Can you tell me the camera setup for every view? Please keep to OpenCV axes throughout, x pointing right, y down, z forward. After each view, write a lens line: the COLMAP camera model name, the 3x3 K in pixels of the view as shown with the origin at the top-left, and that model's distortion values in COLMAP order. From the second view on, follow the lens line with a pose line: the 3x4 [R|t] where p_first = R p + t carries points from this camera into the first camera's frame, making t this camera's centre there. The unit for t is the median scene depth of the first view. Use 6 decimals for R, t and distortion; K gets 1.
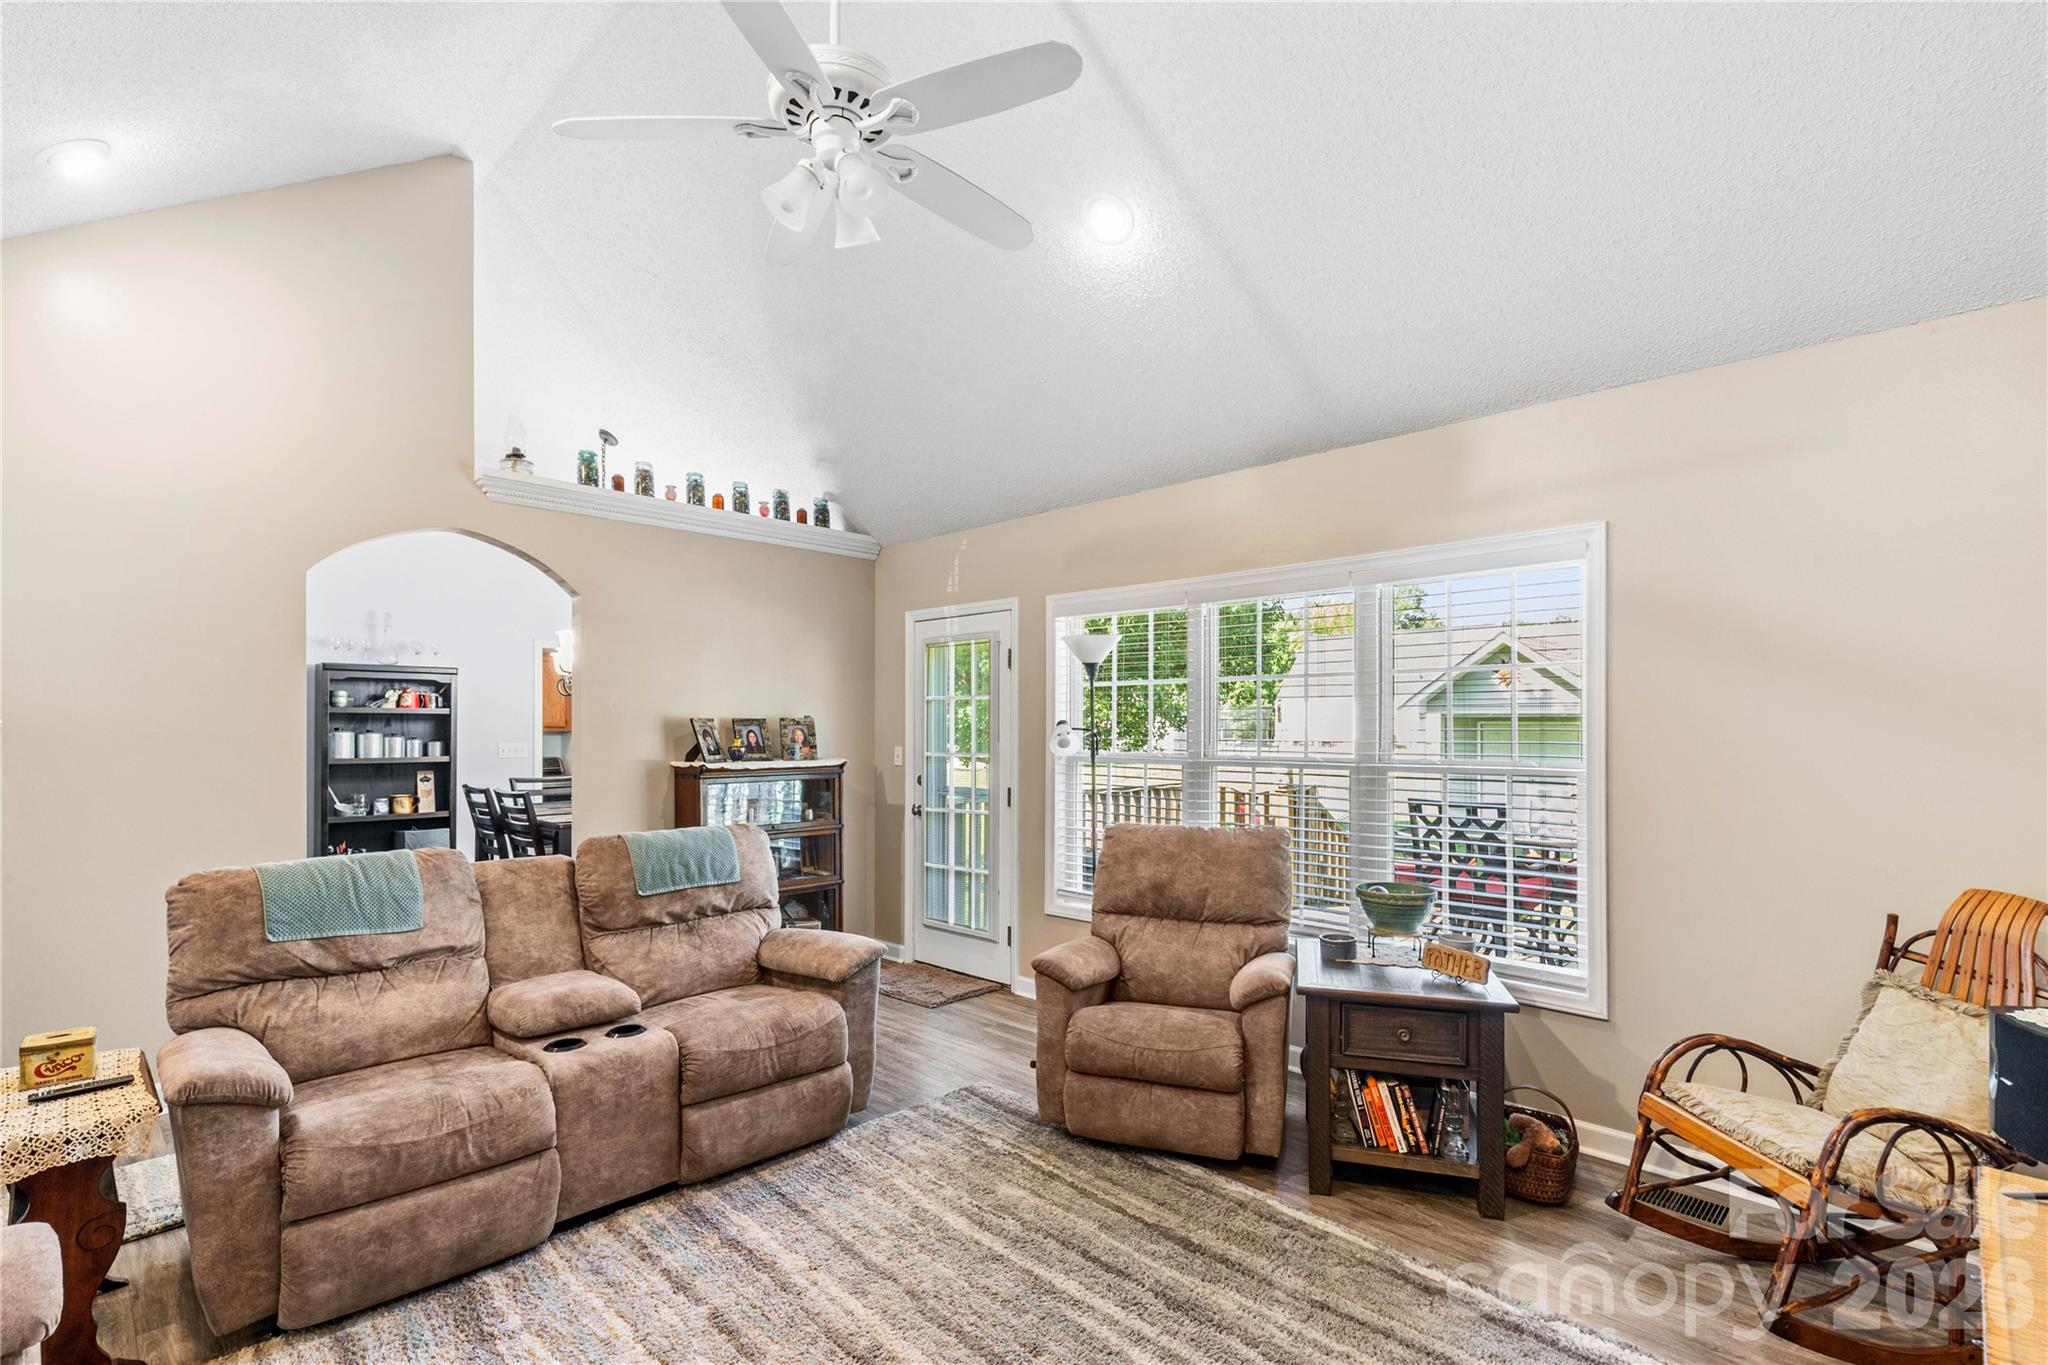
lens RADIAL K [[936.0, 0, 1033.3], [0, 936.0, 728.9], [0, 0, 1]] dist [0.002788, 0.000332]
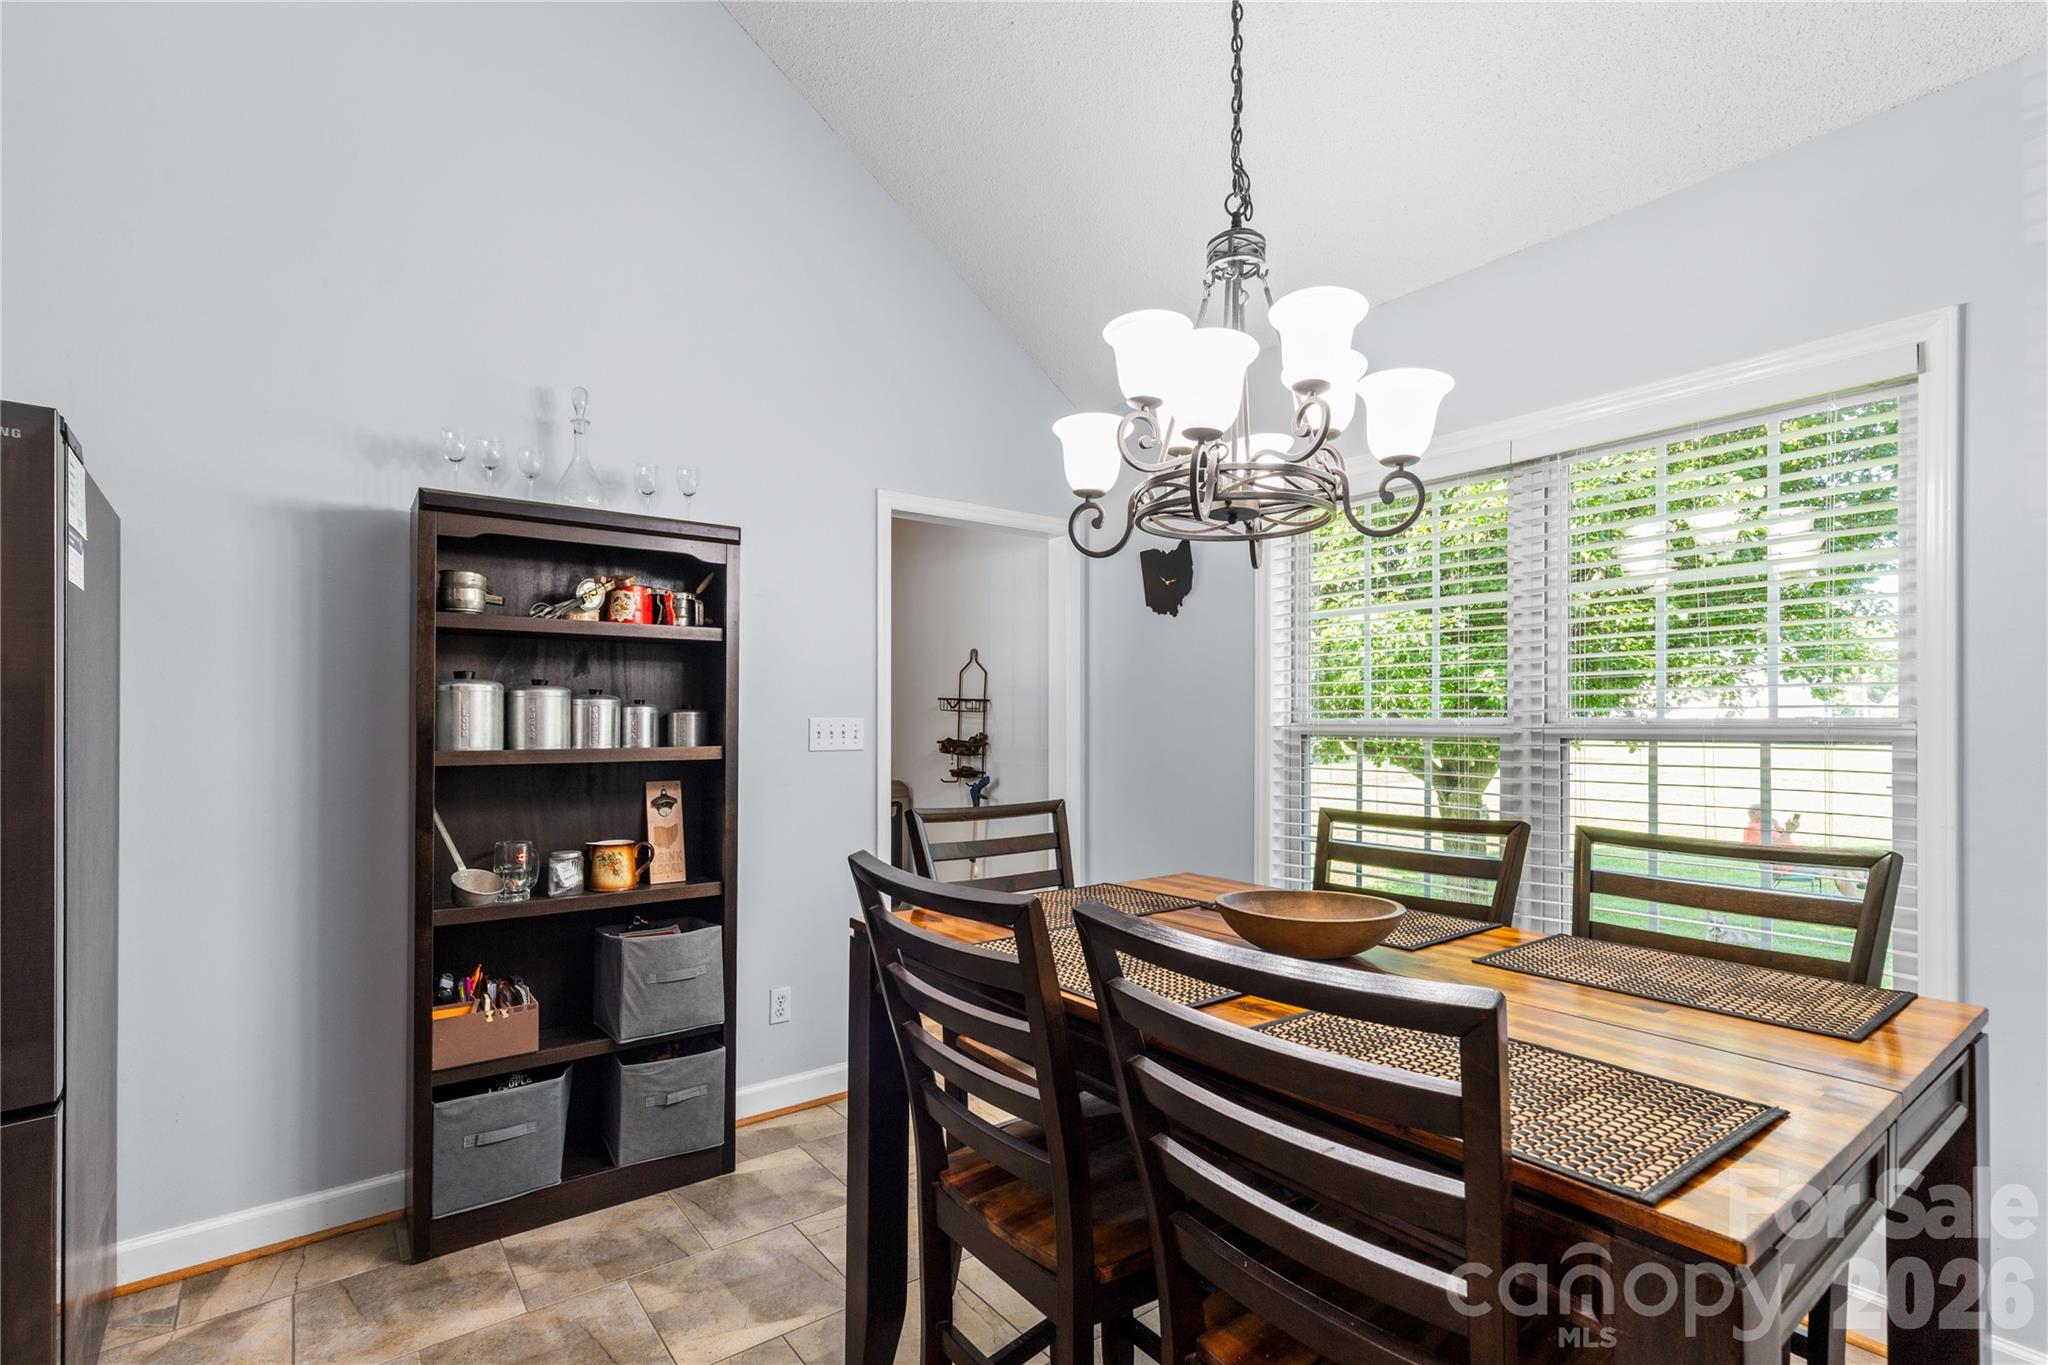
lens RADIAL K [[936.0, 0, 1027.5], [0, 936.0, 718.5], [0, 0, 1]] dist [0.002788, 0.000332]
pose [[0.988311, -0.002015, -0.152438, -0.436760], [0.001388, 0.999990, -0.004218, 0.019382], [0.152445, 0.003957, 0.988304, 0.629930]]
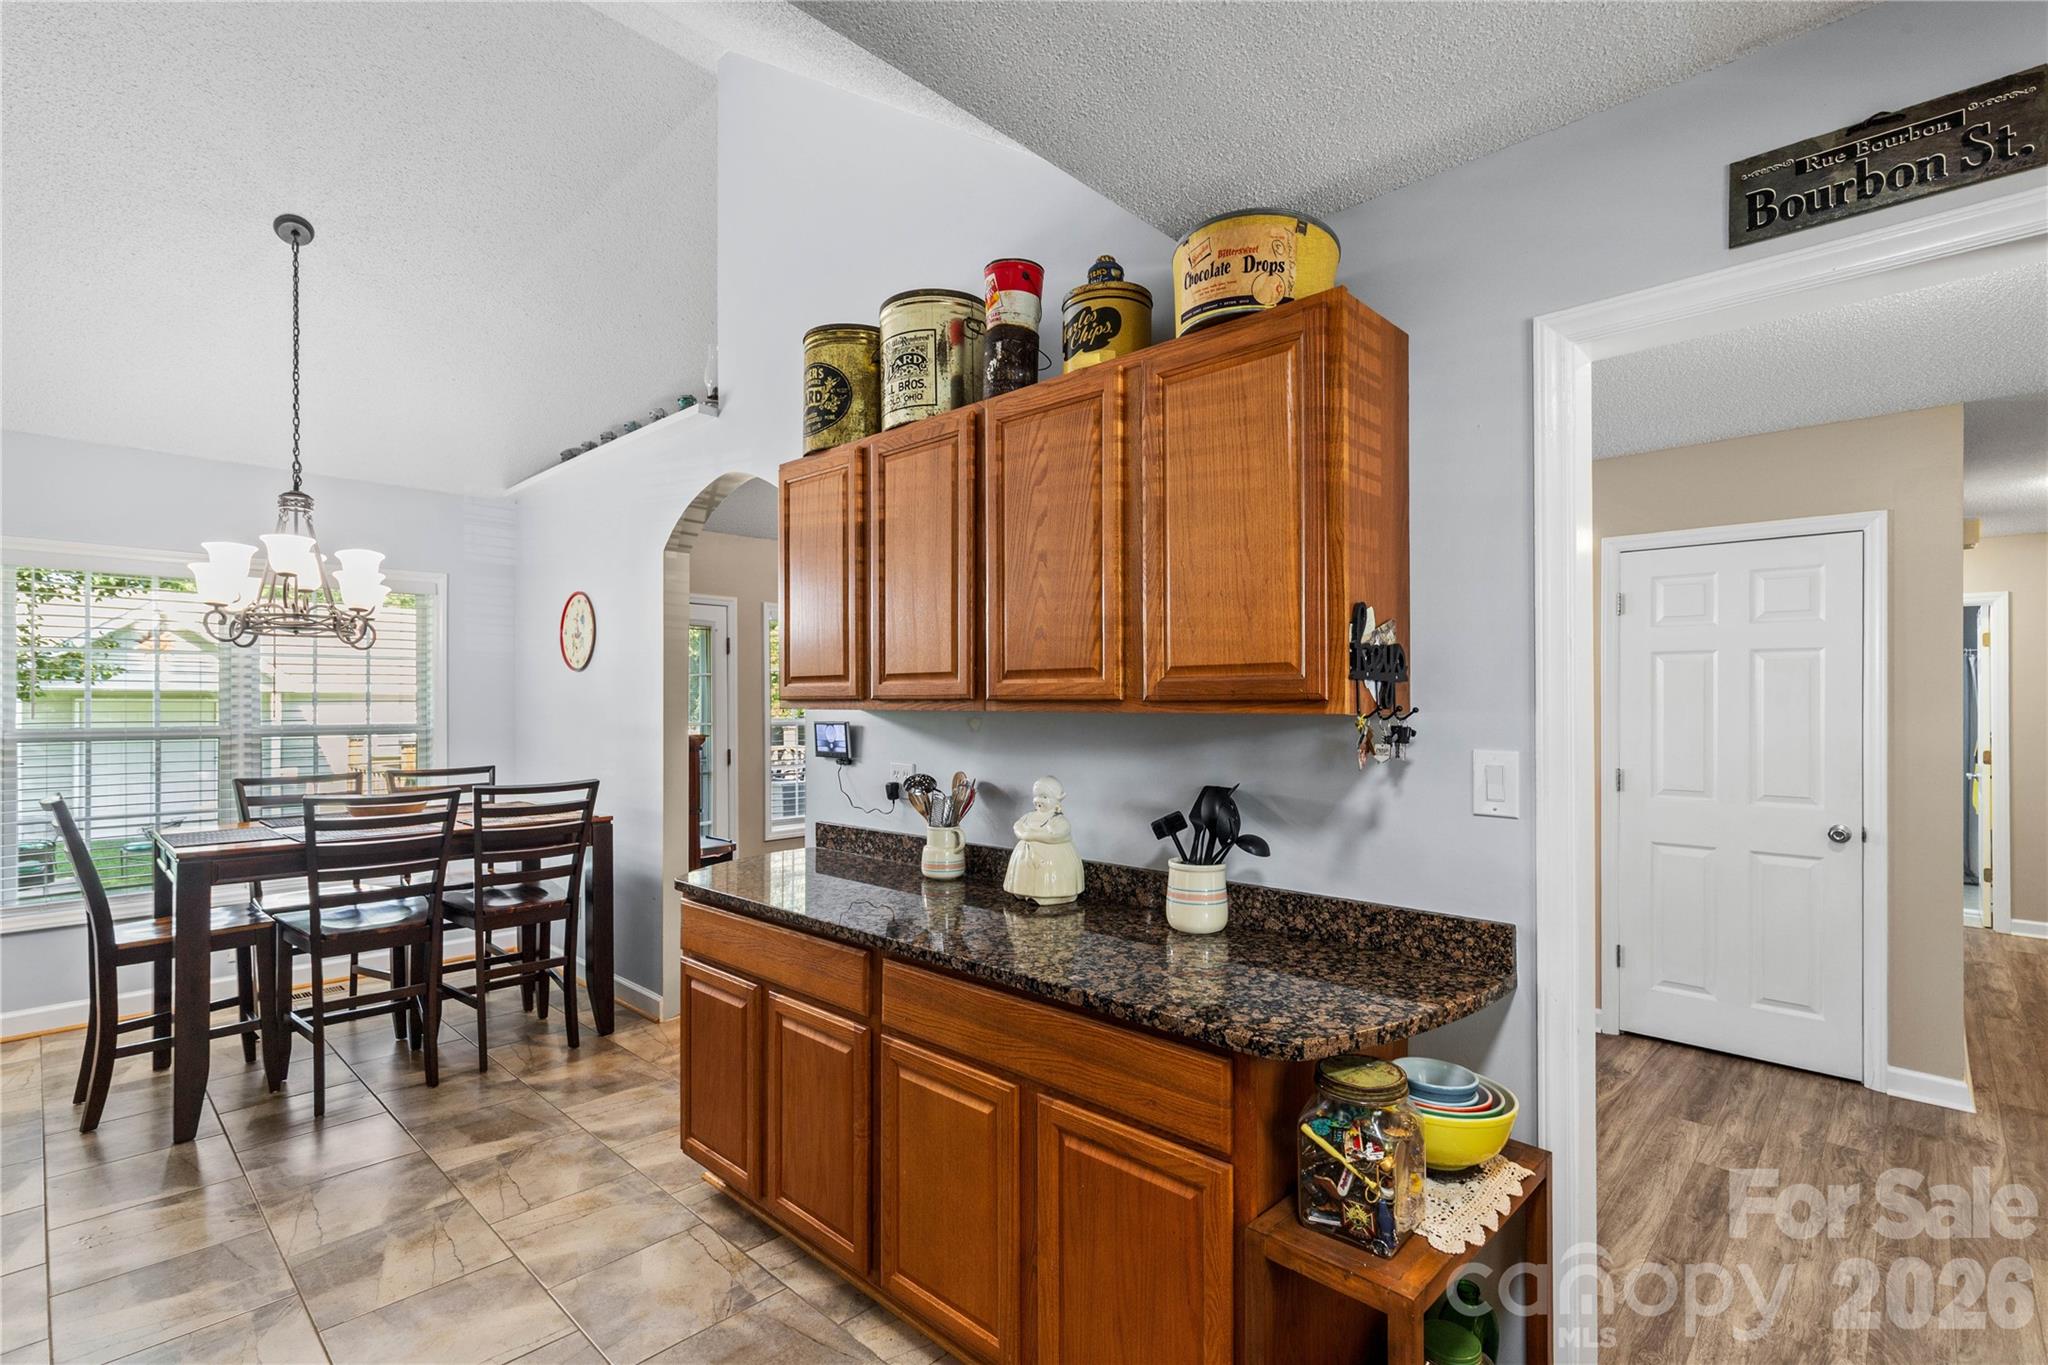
lens RADIAL K [[936.0, 0, 1029.3], [0, 936.0, 693.6], [0, 0, 1]] dist [0.002788, 0.000332]
pose [[-0.013775, 0.008974, 0.999865, -0.977923], [0.006679, 0.999938, -0.008883, 0.004601], [-0.999883, 0.006556, -0.013834, 0.480185]]
